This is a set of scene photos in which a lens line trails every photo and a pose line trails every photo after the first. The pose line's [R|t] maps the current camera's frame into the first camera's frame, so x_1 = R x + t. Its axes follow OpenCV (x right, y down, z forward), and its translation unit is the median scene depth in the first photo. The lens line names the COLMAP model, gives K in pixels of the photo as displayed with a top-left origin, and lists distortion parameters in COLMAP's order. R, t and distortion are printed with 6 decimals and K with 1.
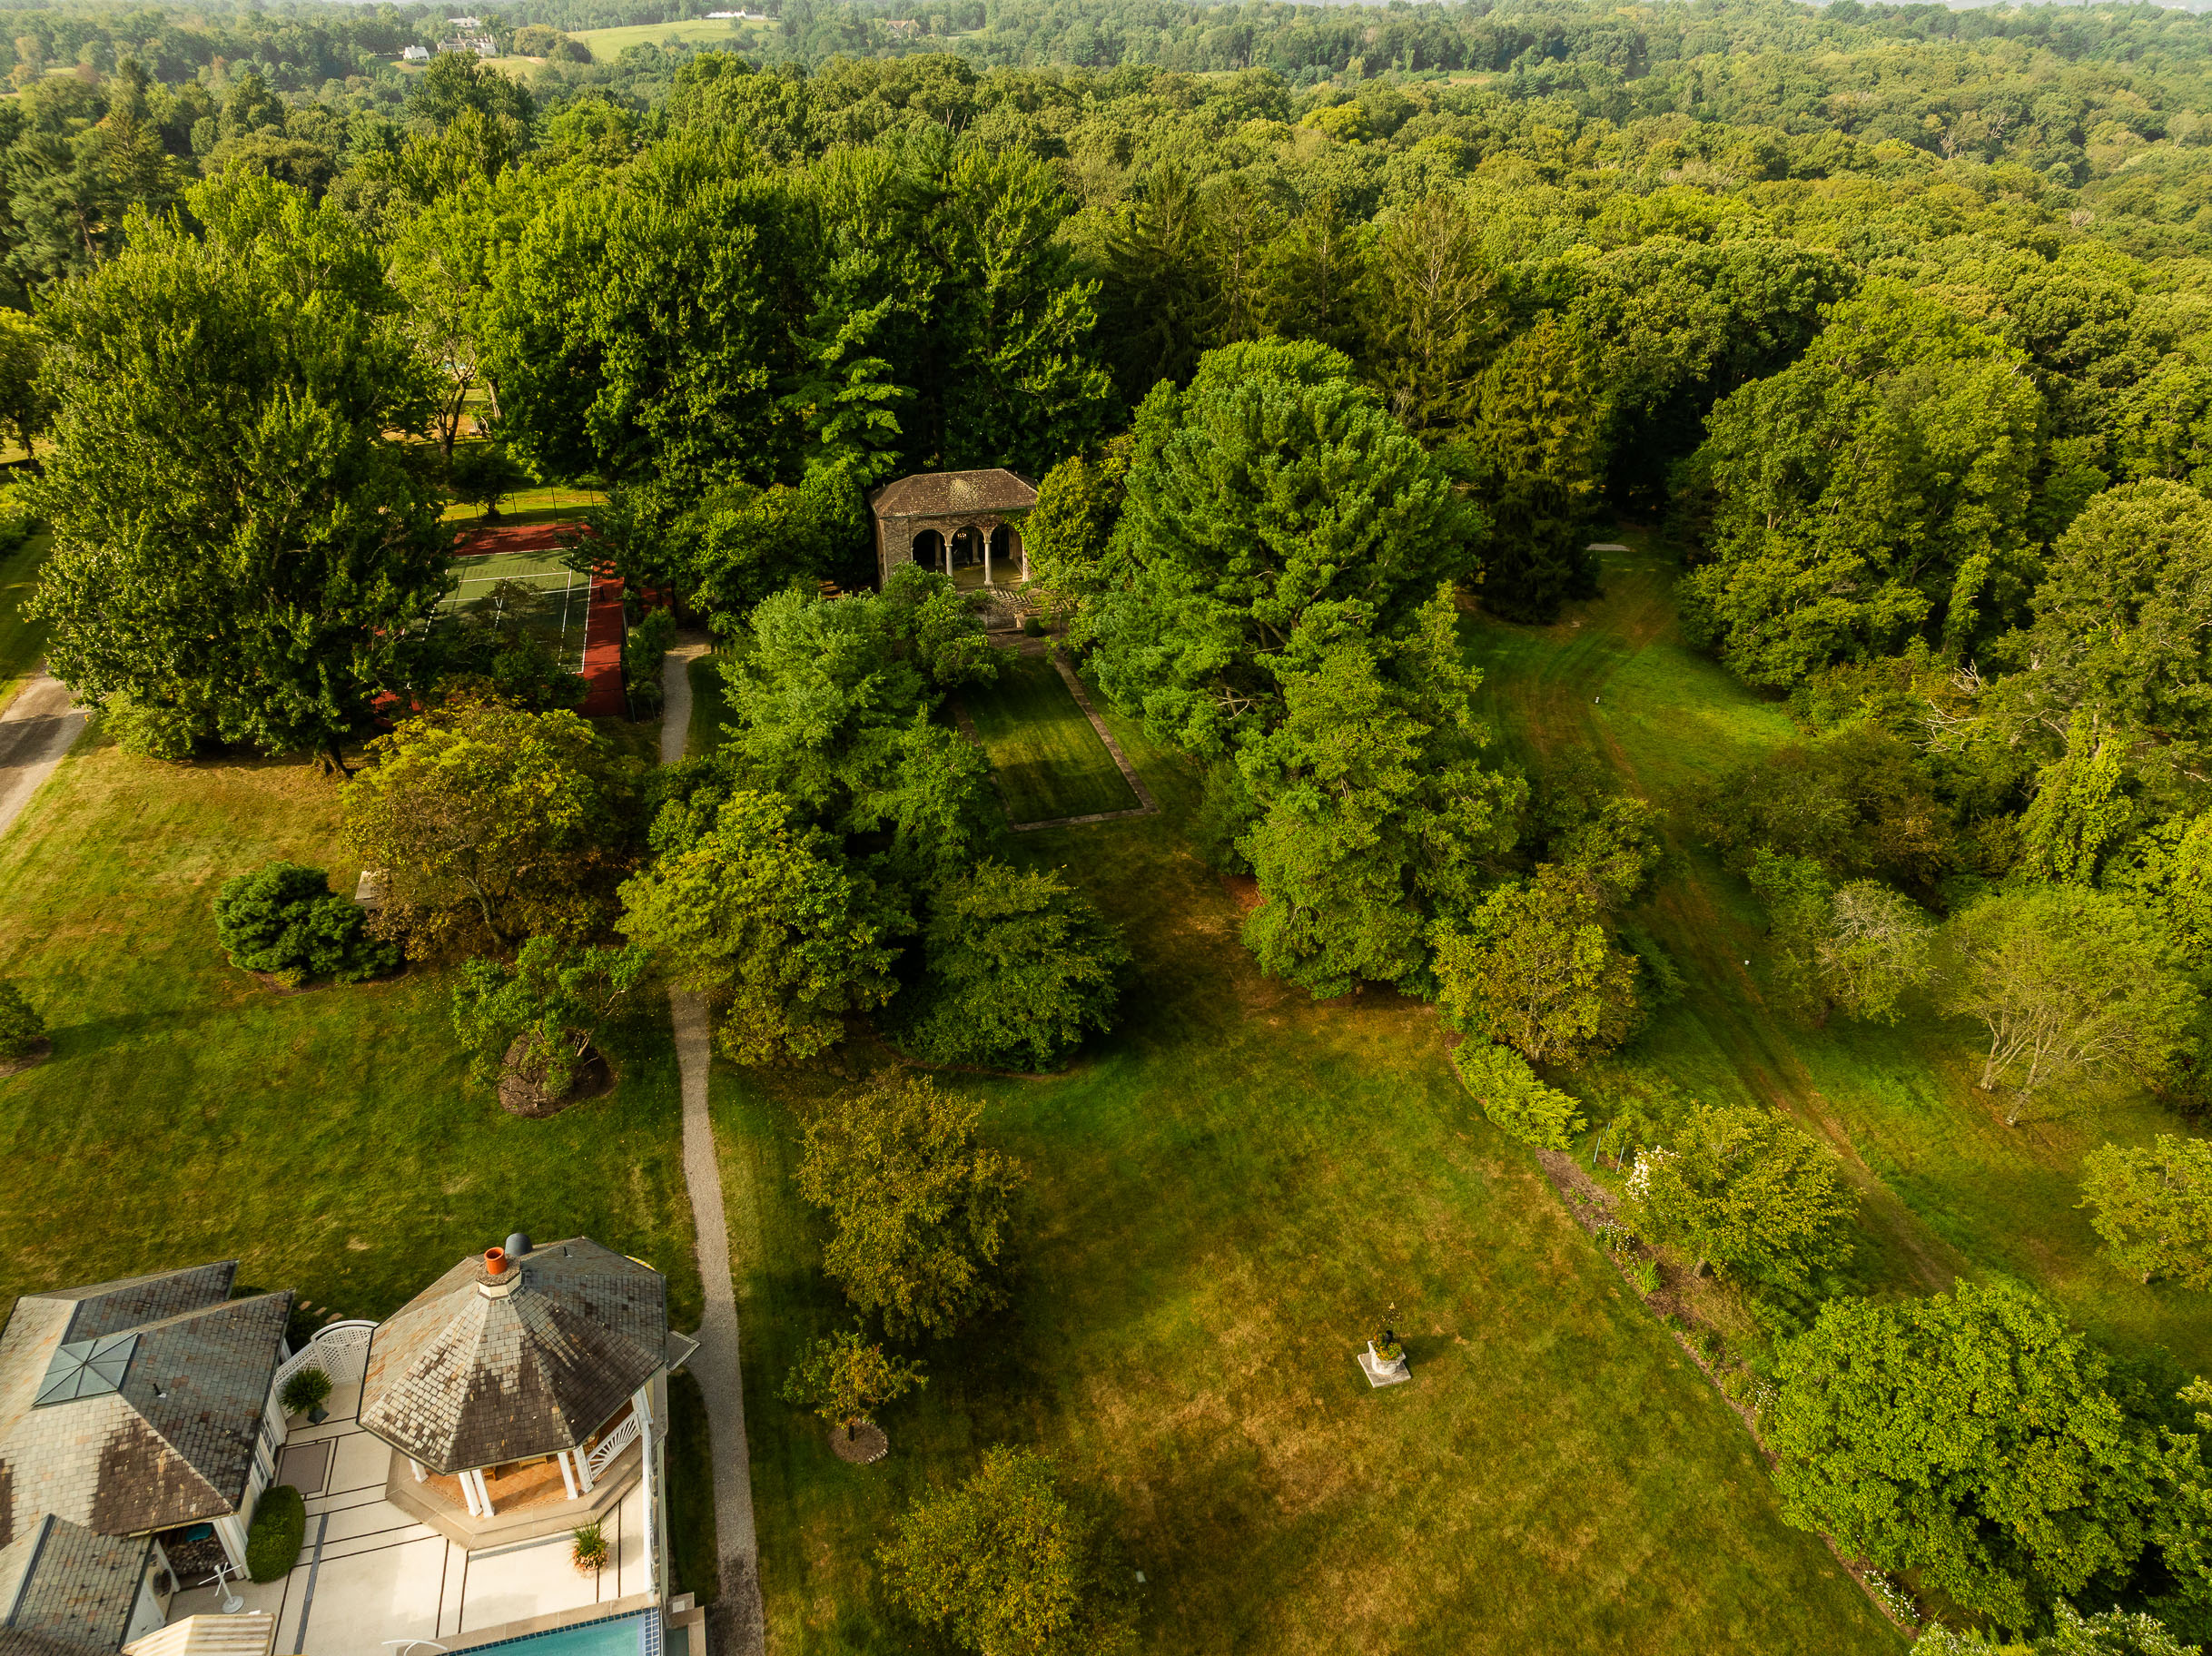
lens RADIAL K [[1562.7, 0, 1110.0], [0, 1562.7, 825.5], [0, 0, 1]] dist [-0.031186, 0.020609]
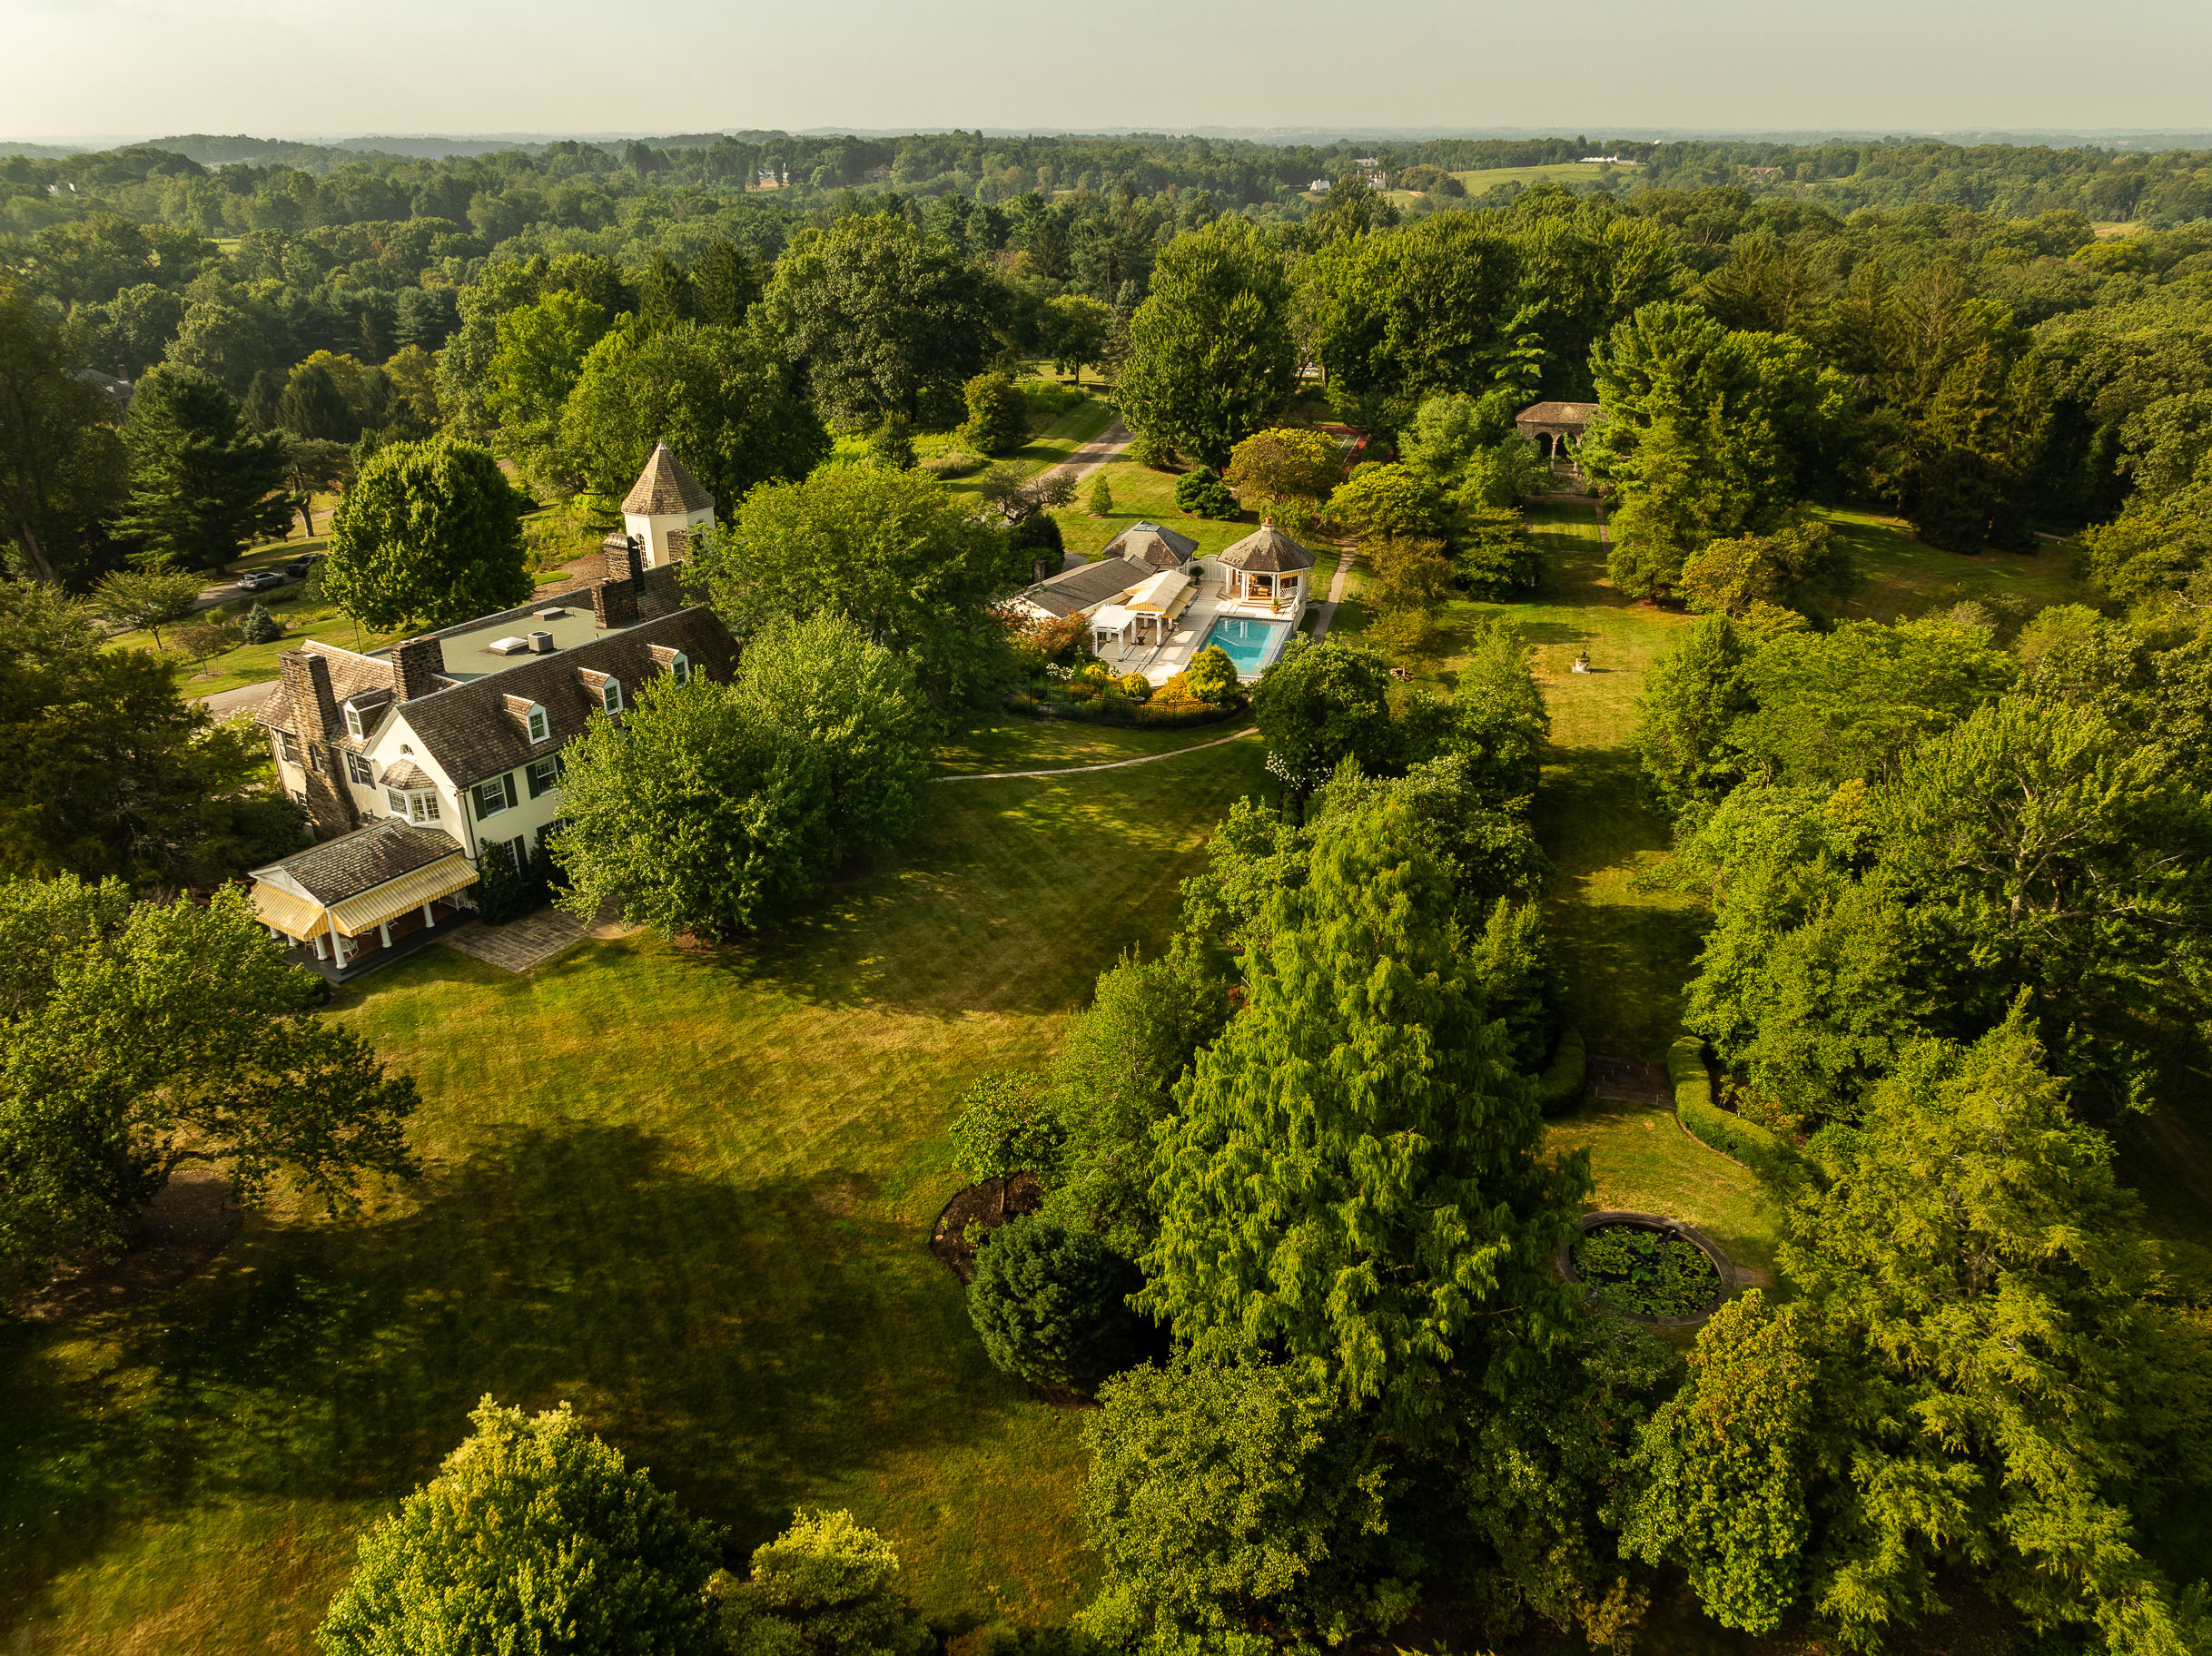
lens RADIAL K [[1562.7, 0, 1107.1], [0, 1562.7, 828.7], [0, 0, 1]] dist [-0.031186, 0.020609]
pose [[0.873909, 0.198311, -0.443797, 0.318898], [-0.231186, 0.972691, -0.020595, 0.392644], [0.427594, 0.120598, 0.895890, -0.714086]]
